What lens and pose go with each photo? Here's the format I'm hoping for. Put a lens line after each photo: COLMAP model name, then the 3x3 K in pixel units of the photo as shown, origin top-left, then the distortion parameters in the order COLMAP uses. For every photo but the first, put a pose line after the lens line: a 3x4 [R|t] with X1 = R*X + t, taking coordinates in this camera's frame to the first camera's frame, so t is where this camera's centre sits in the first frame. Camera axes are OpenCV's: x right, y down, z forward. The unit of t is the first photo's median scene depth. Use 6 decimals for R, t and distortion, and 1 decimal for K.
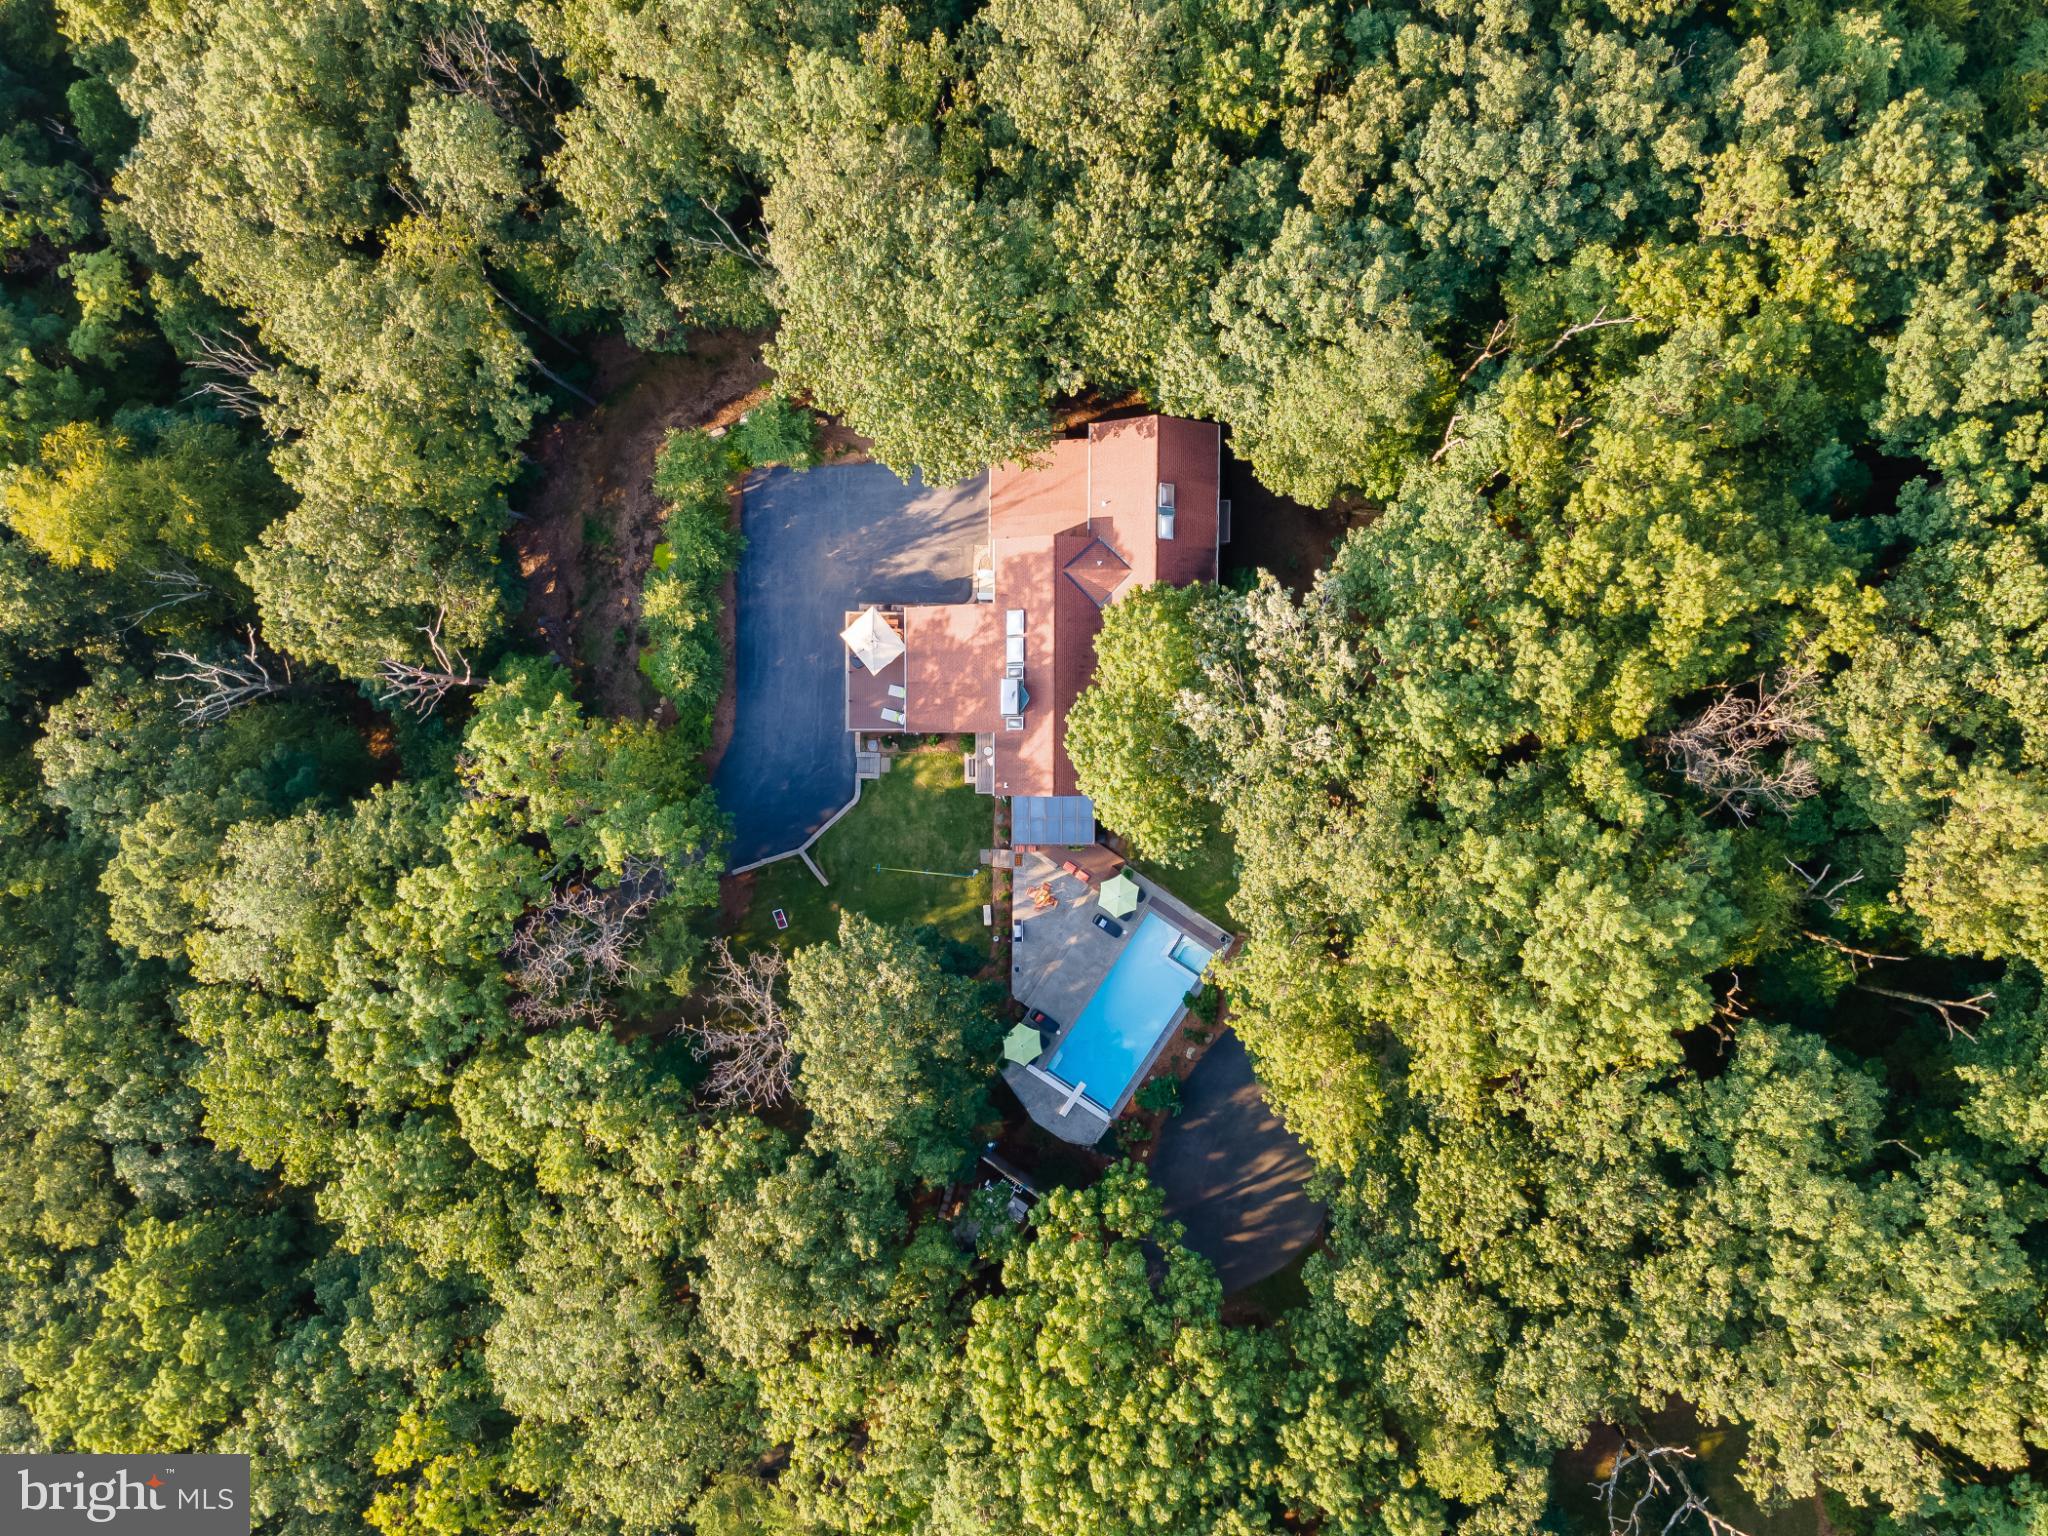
lens RADIAL K [[1526.7, 0, 1035.9], [0, 1526.7, 771.1], [0, 0, 1]] dist [0.007768, 0.039766]
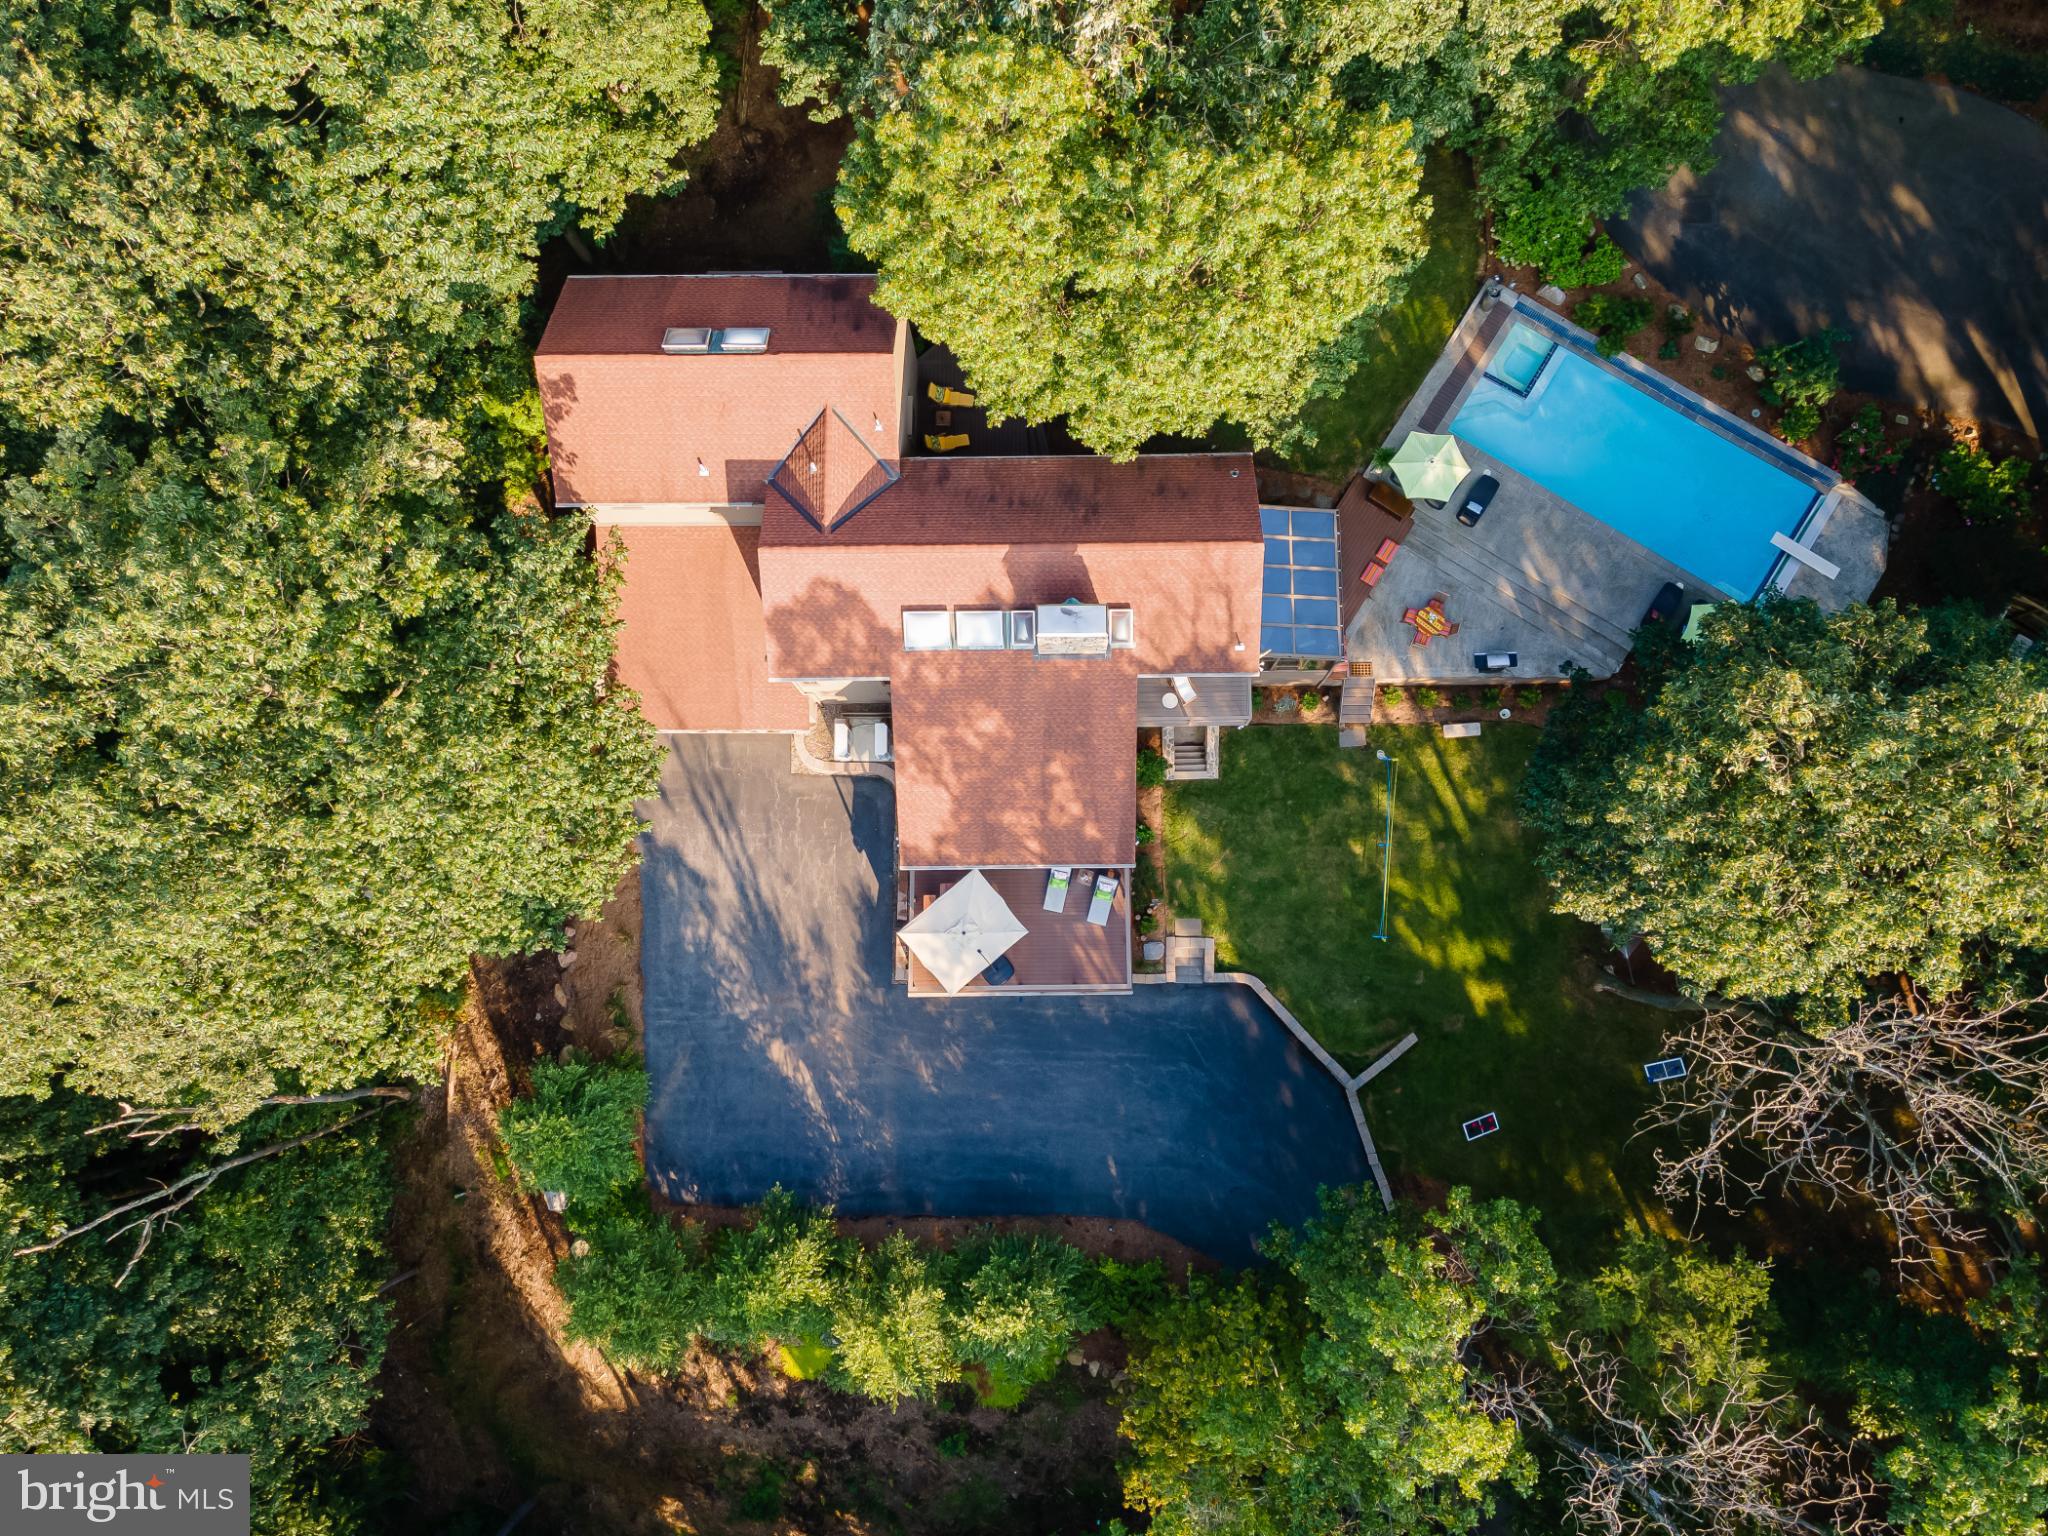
lens RADIAL K [[1526.7, 0, 1029.0], [0, 1526.7, 772.2], [0, 0, 1]] dist [0.007768, 0.039766]
pose [[-0.011833, -0.985230, 0.170827, -0.168854], [0.999199, -0.018182, -0.035646, -0.050305], [0.038225, 0.170269, 0.984656, 0.558242]]
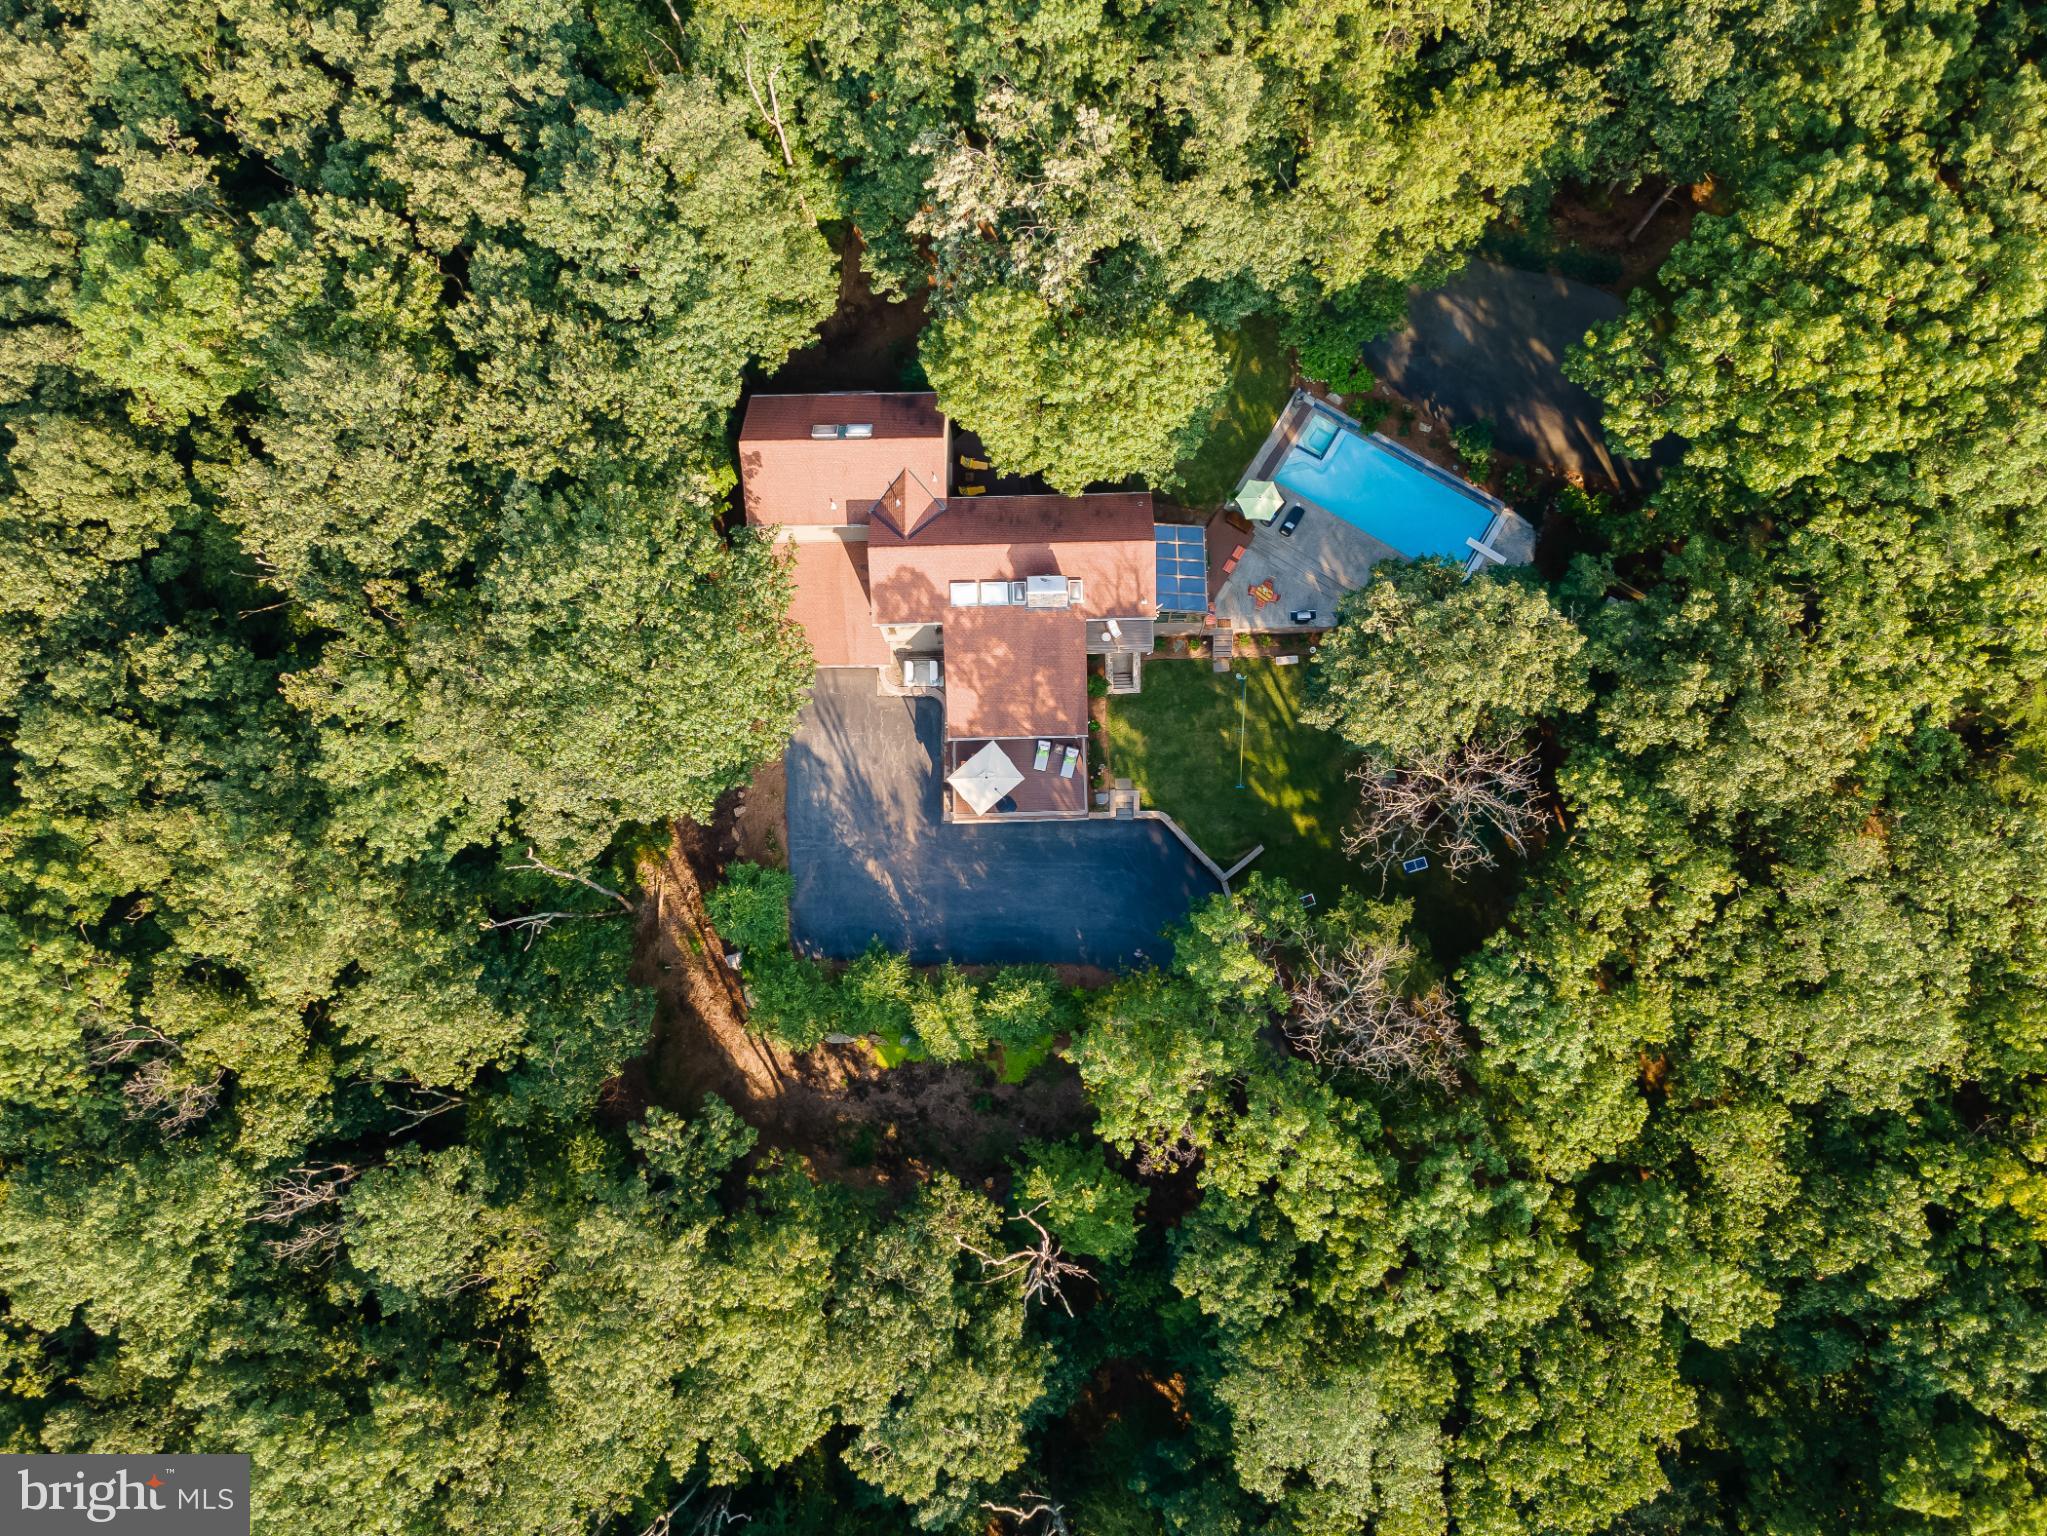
lens RADIAL K [[1525.9, 0, 1028.5], [0, 1525.9, 779.4], [0, 0, 1]] dist [0.007768, 0.039766]
pose [[-0.024067, -0.974612, 0.222603, -0.361201], [0.998876, -0.032541, -0.034477, -0.035353], [0.040846, 0.221523, 0.974299, 0.164050]]
